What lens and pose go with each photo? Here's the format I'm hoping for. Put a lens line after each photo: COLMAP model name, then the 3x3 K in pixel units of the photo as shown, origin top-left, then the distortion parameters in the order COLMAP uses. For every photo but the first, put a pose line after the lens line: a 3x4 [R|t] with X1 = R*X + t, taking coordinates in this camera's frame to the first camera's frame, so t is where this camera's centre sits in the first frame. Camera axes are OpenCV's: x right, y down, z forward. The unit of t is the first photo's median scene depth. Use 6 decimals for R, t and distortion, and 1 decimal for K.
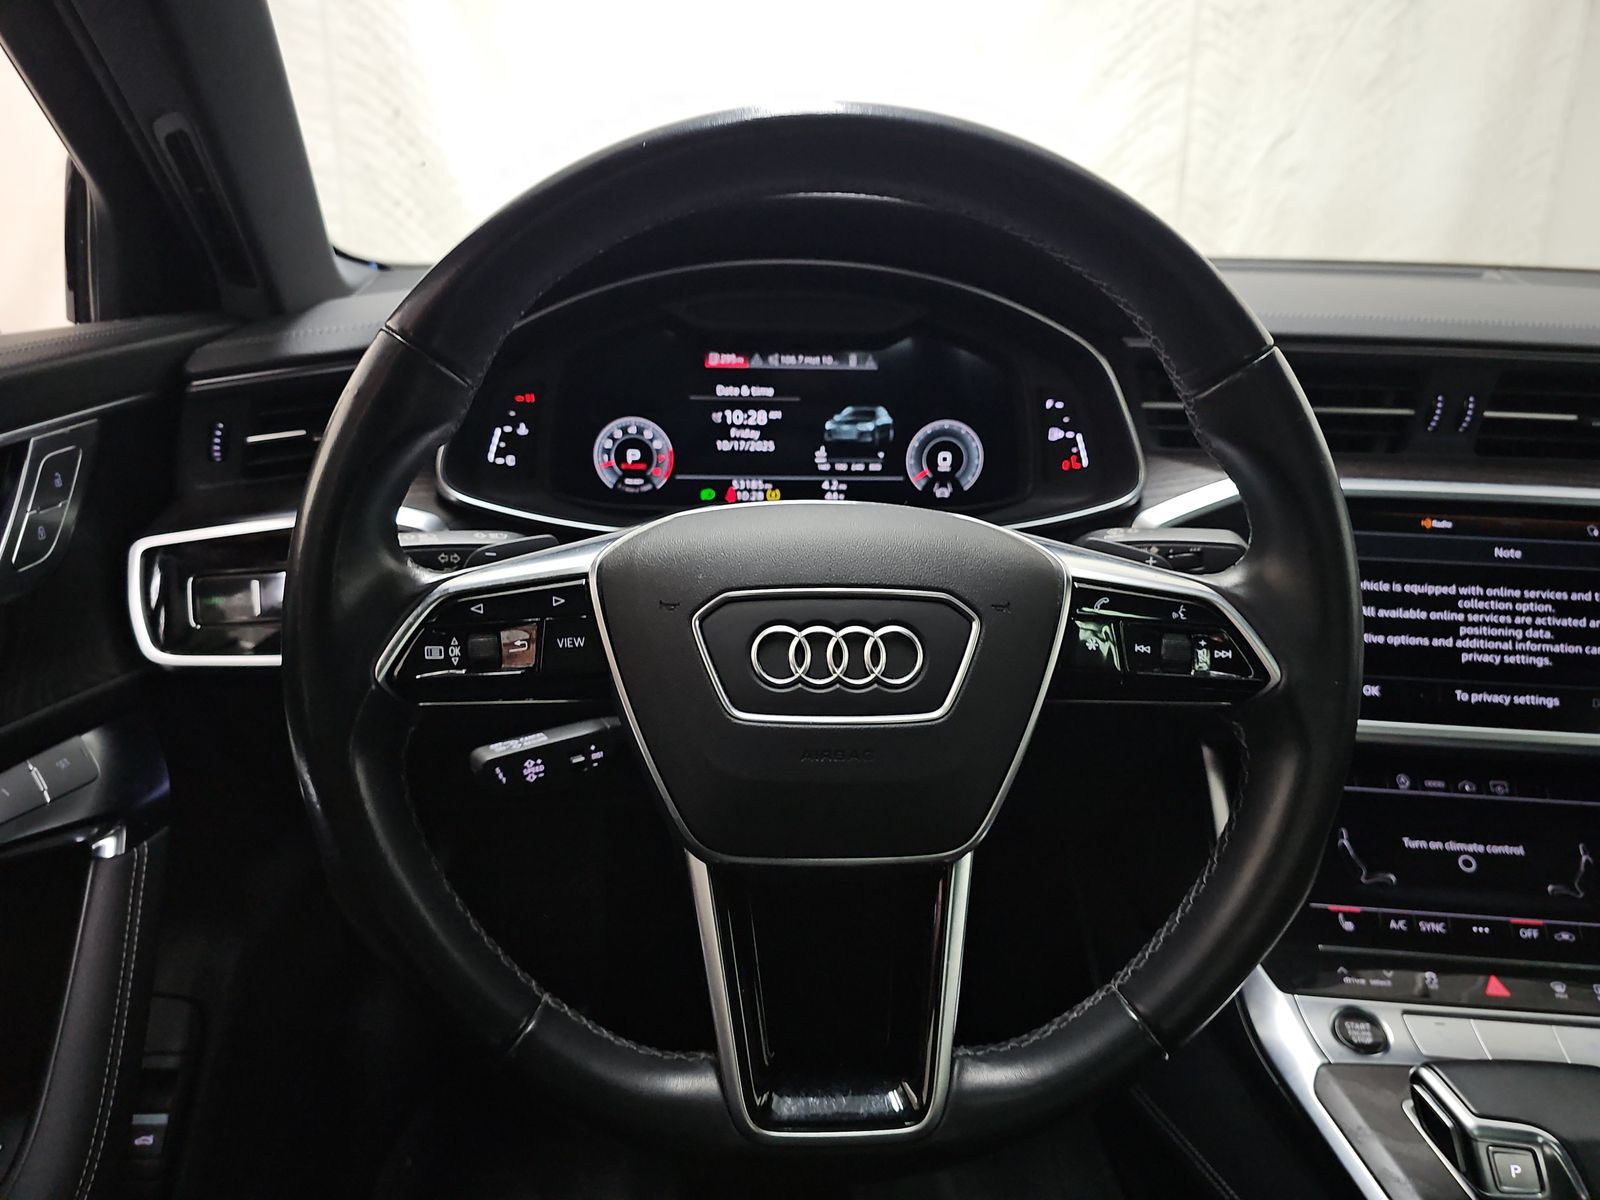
lens RADIAL K [[1075.8, 0, 772.0], [0, 1075.8, 590.7], [0, 0, 1]] dist [0.055598, -0.059460]
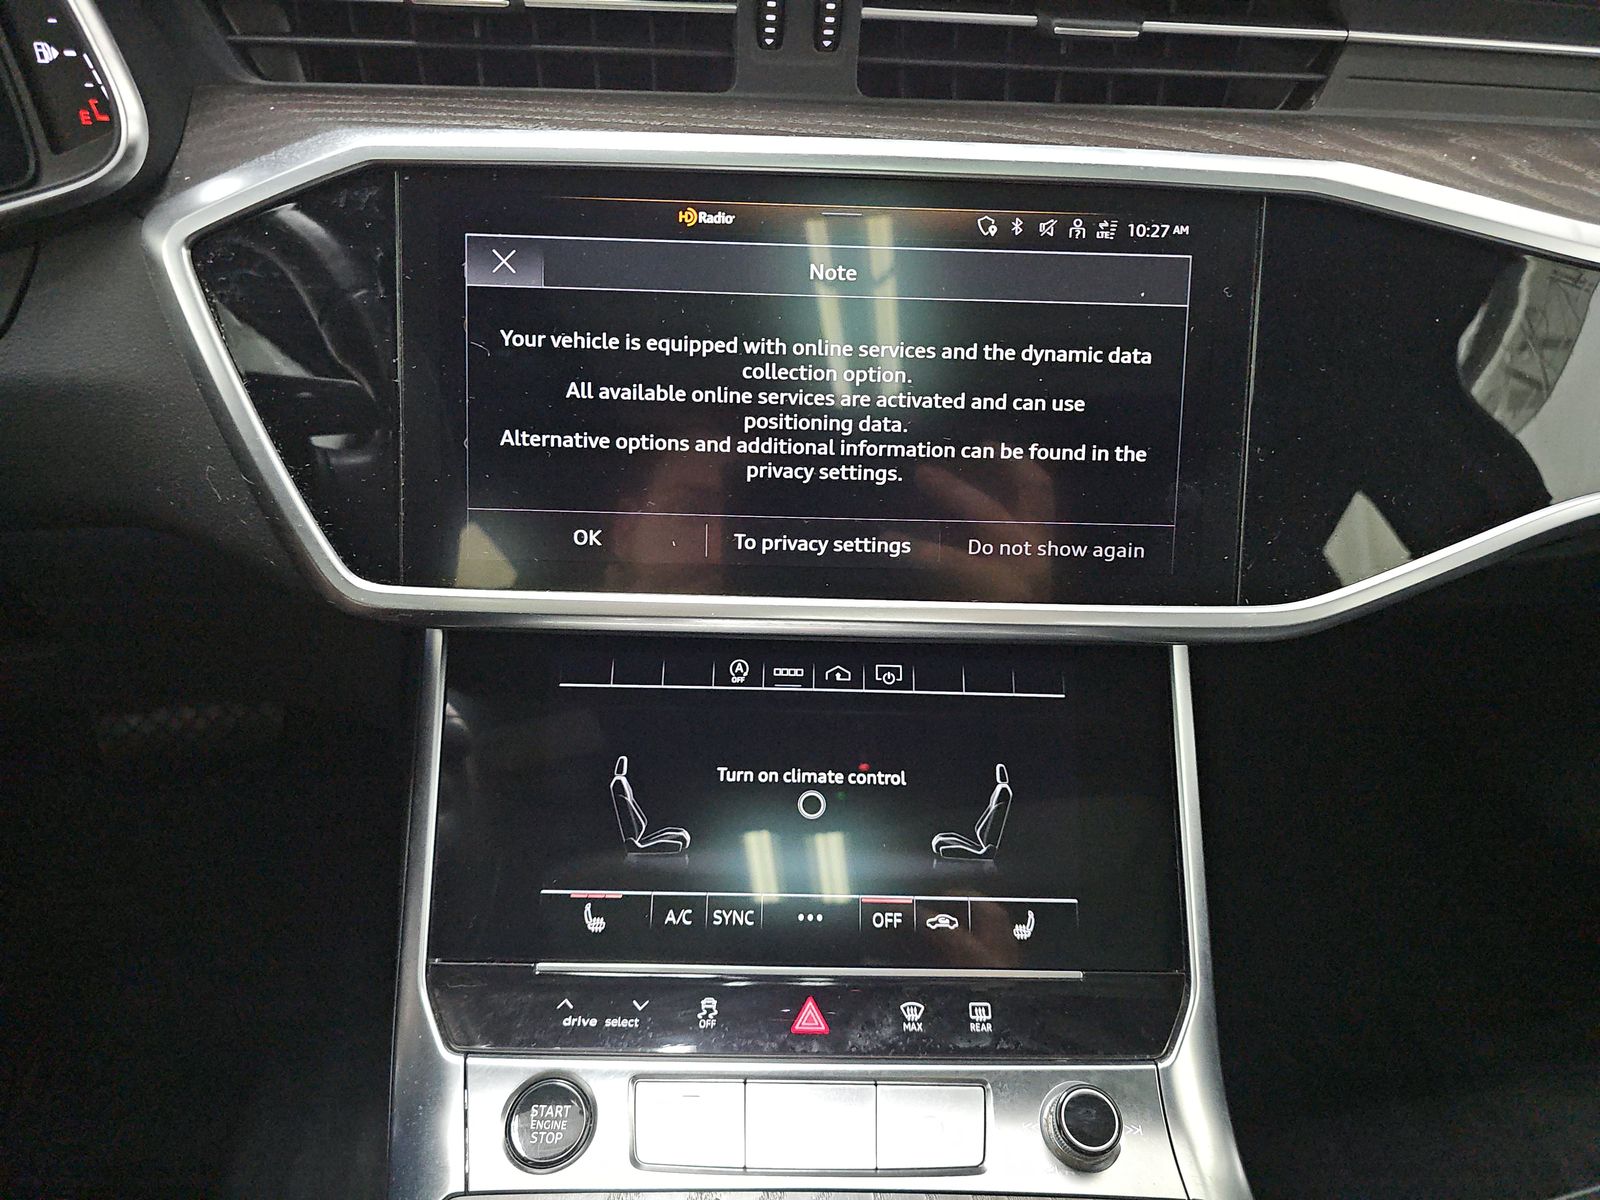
lens RADIAL K [[1038.2, 0, 798.5], [0, 1038.2, 563.7], [0, 0, 1]] dist [0.051314, -0.050628]
pose [[0.995356, -0.040298, 0.087424, 0.554458], [0.022793, 0.980996, 0.192683, 0.005692], [-0.093527, -0.189795, 0.977359, 0.434378]]
